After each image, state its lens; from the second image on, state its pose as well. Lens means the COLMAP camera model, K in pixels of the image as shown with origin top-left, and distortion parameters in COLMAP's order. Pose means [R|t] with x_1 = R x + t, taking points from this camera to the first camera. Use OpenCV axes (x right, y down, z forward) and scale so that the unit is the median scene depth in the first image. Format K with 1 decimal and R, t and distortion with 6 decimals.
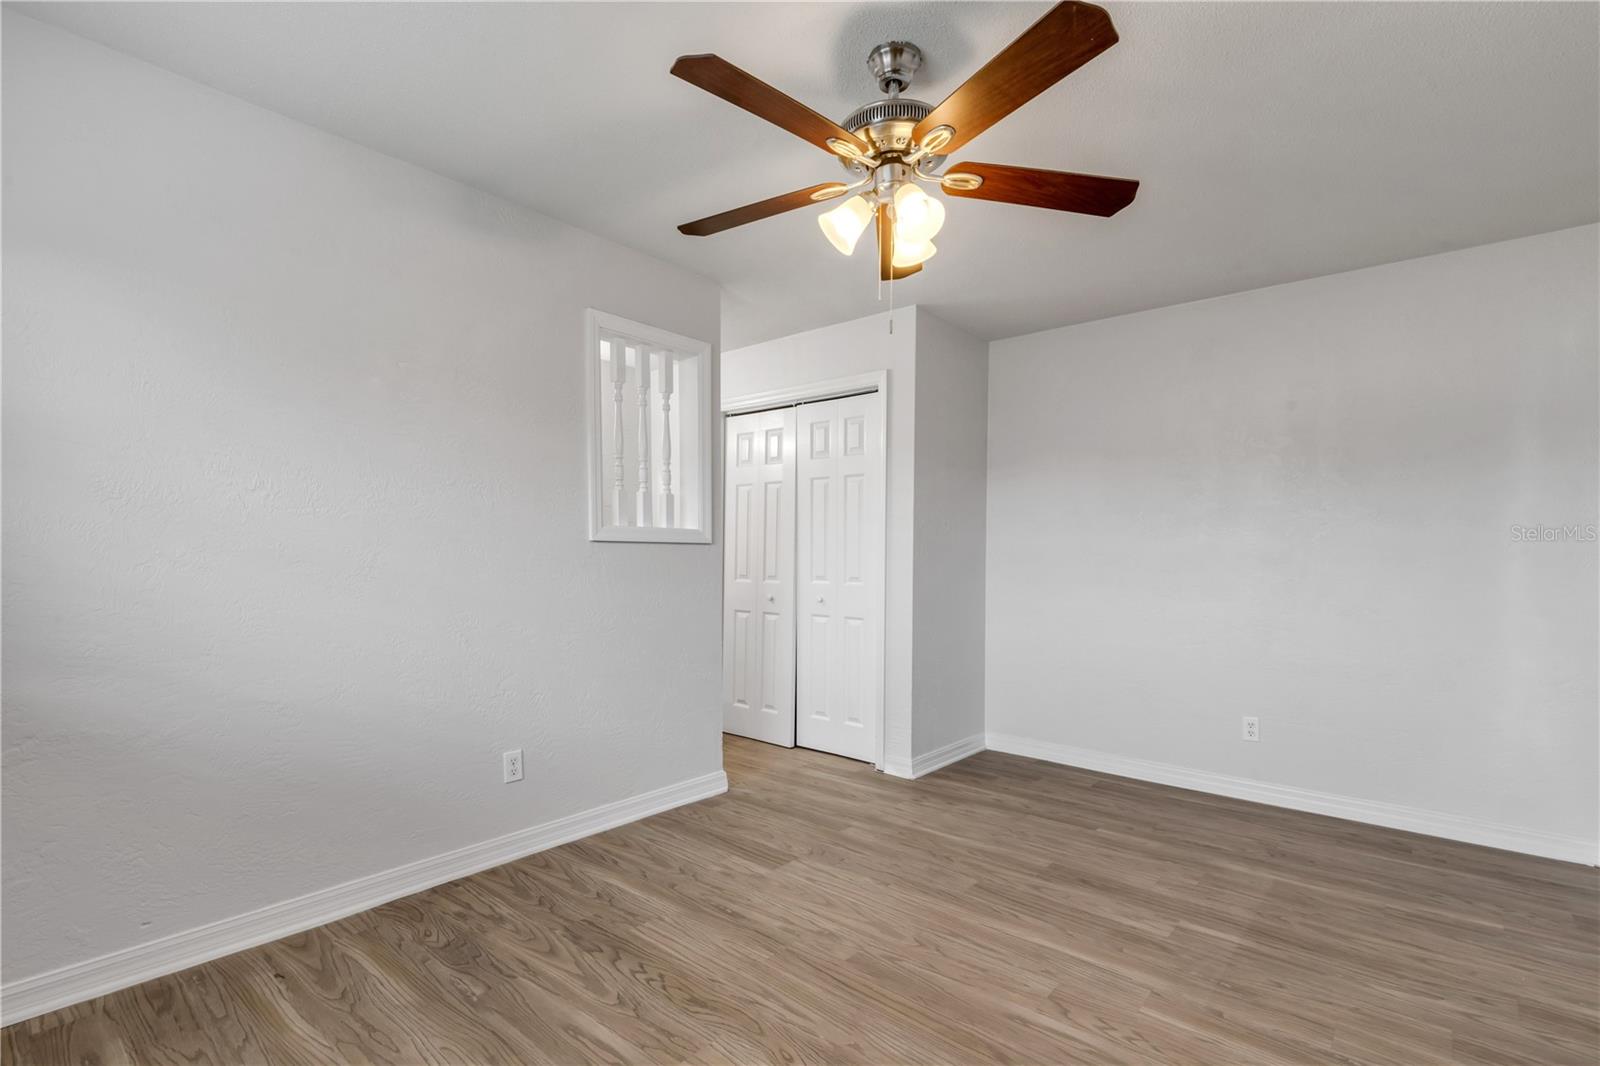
lens RADIAL K [[728.7, 0, 798.1], [0, 728.7, 538.3], [0, 0, 1]] dist [0.002223, 0.000466]
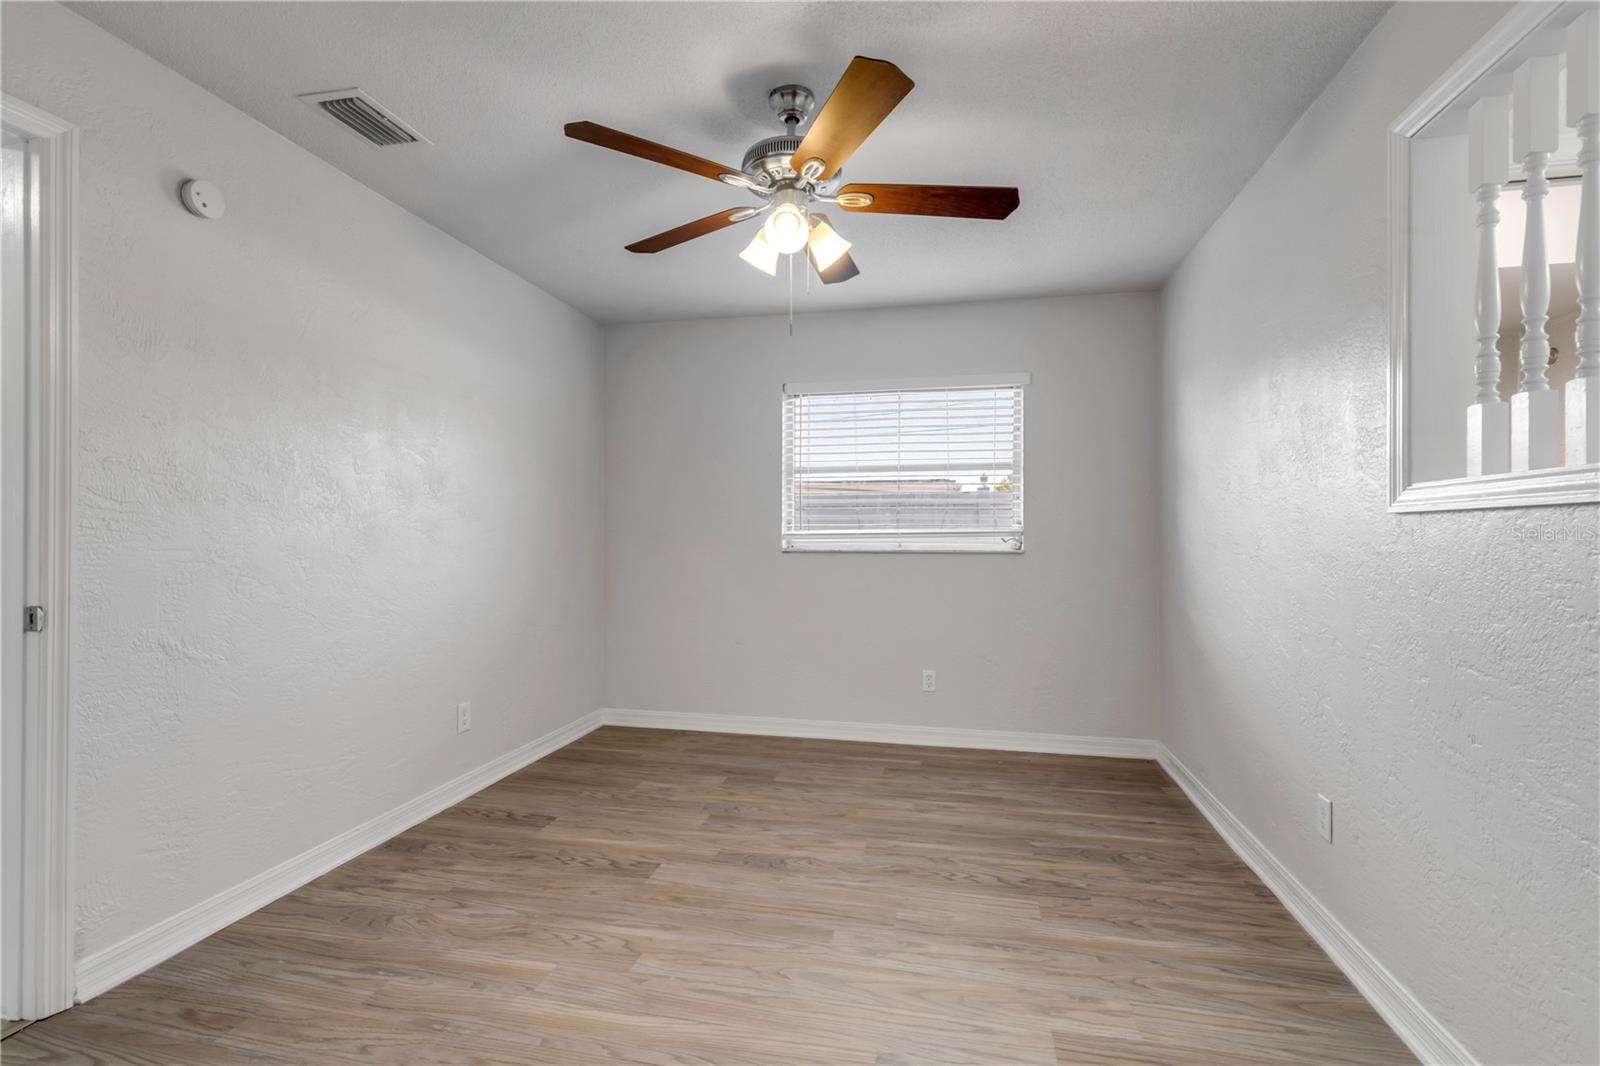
lens RADIAL K [[728.7, 0, 798.1], [0, 728.7, 538.3], [0, 0, 1]] dist [0.002223, 0.000466]
pose [[-0.878812, -0.009953, -0.477065, 0.618151], [0.000411, 0.999766, -0.021616, 0.054178], [0.477169, -0.019192, -0.878602, 1.938553]]
